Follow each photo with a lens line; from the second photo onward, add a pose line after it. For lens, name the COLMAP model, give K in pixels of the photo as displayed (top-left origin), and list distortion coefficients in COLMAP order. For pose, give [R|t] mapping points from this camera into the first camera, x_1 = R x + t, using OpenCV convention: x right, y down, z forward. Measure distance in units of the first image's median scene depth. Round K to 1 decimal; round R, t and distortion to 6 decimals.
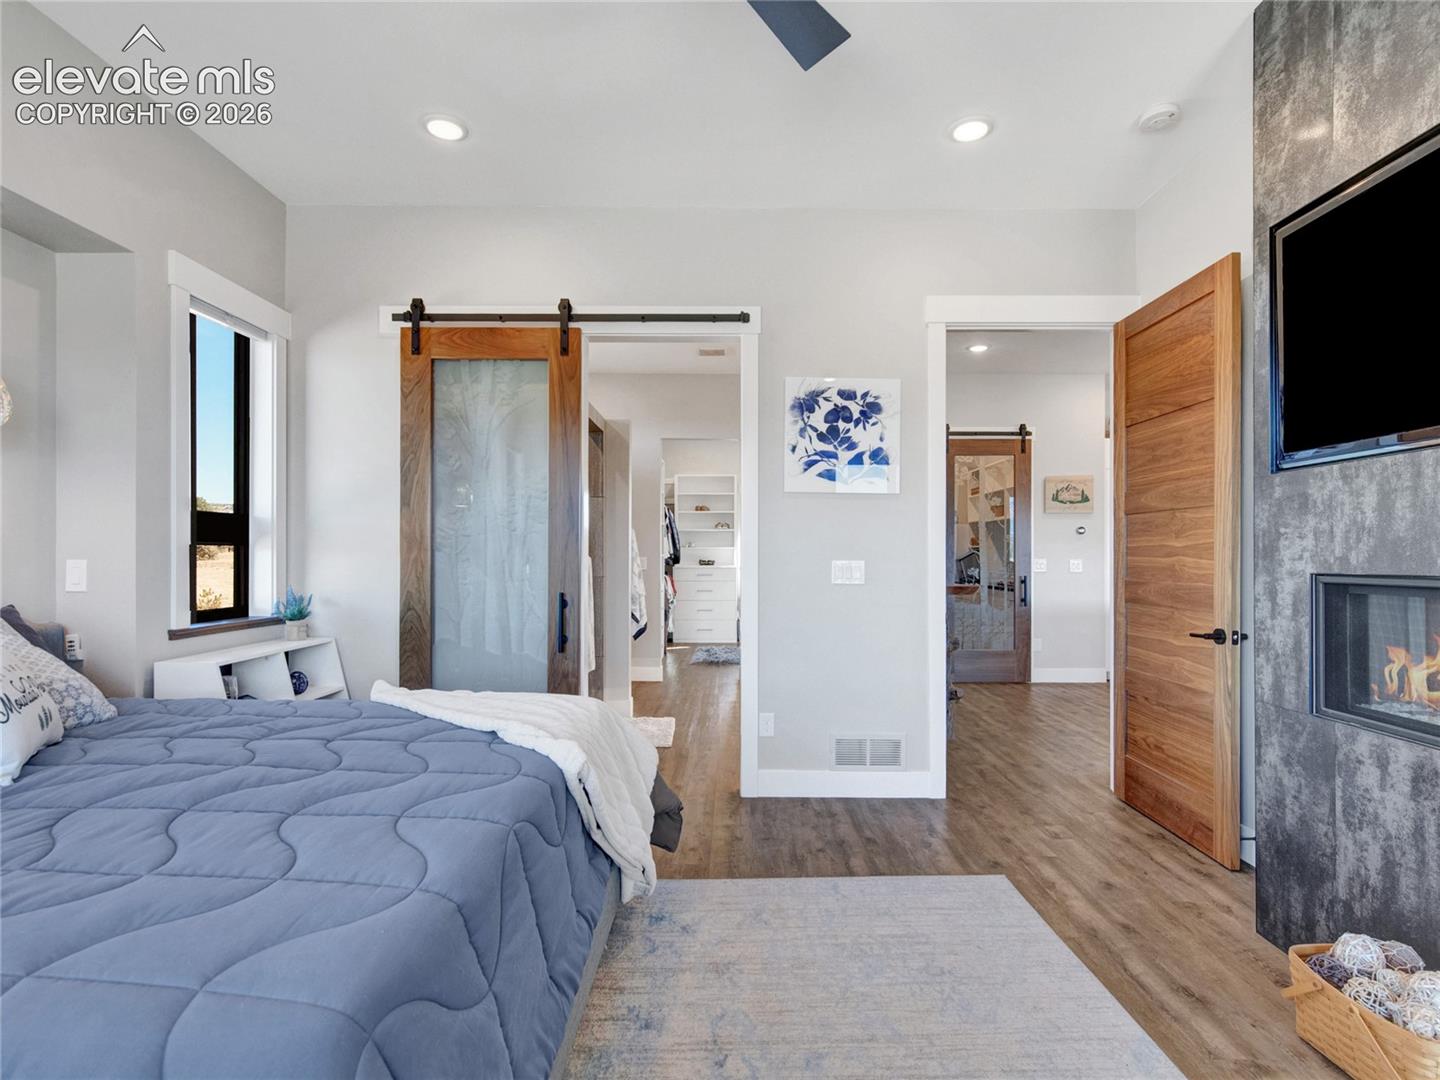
lens RADIAL K [[714.7, 0, 720.6], [0, 714.7, 539.8], [0, 0, 1]] dist [-0.004001, 0.000750]
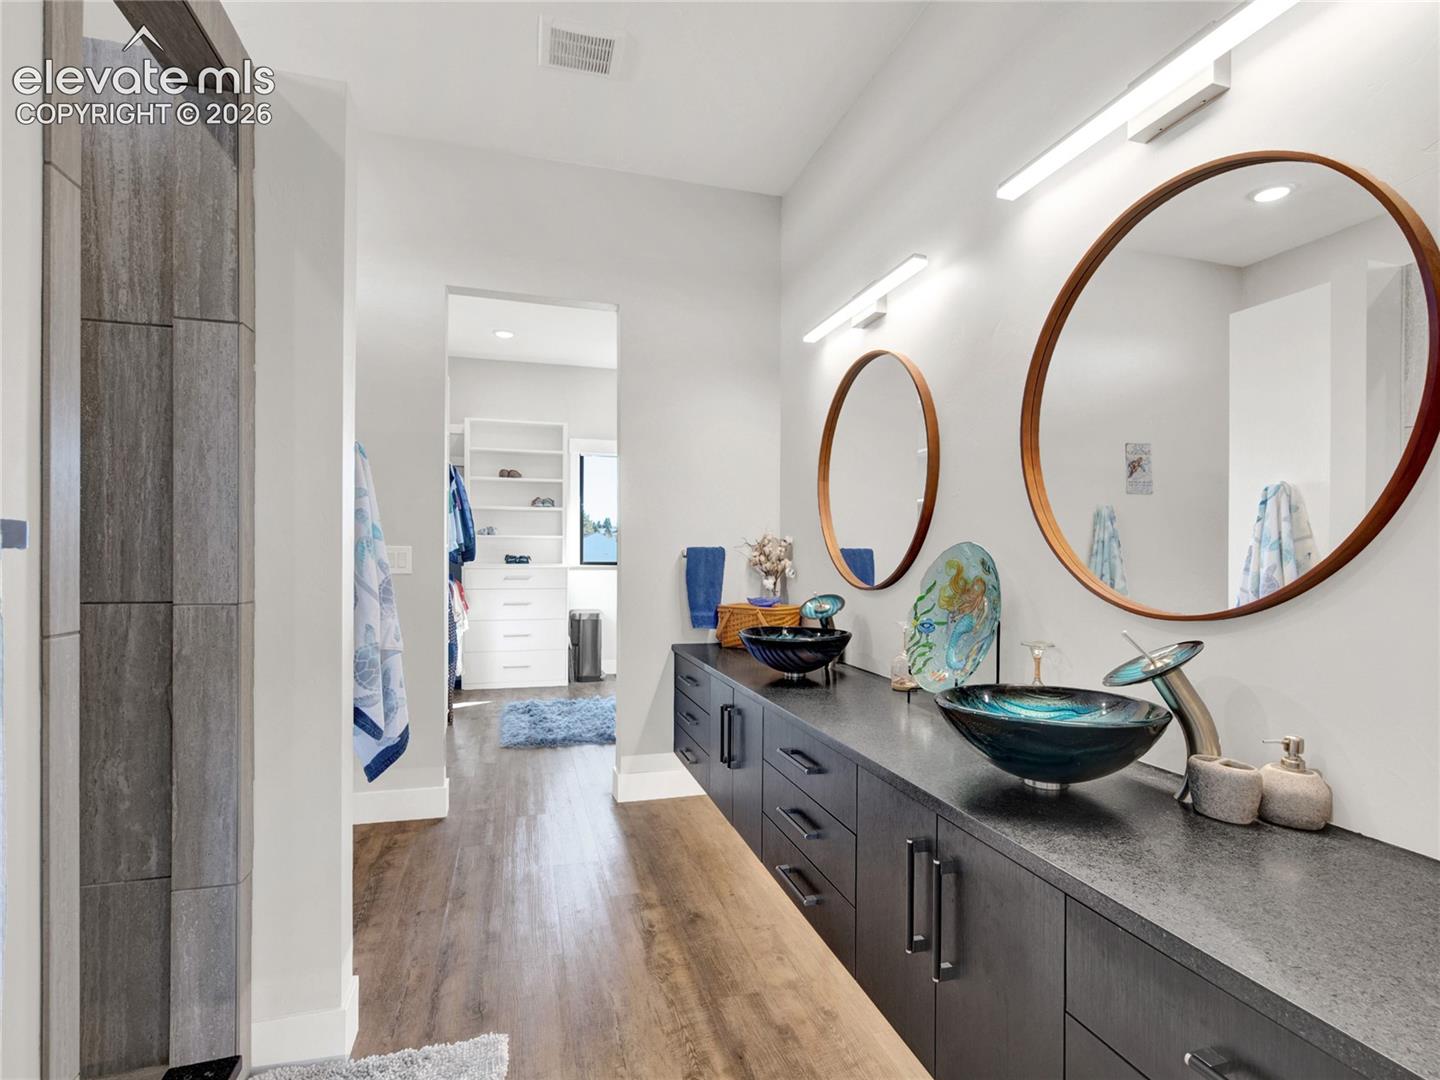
lens RADIAL K [[714.7, 0, 716.3], [0, 714.7, 548.7], [0, 0, 1]] dist [-0.004001, 0.000750]
pose [[0.958474, 0.004964, 0.285137, -0.033811], [-0.009427, 0.999854, 0.014280, 0.012467], [-0.285025, -0.016375, 0.958380, 0.361613]]
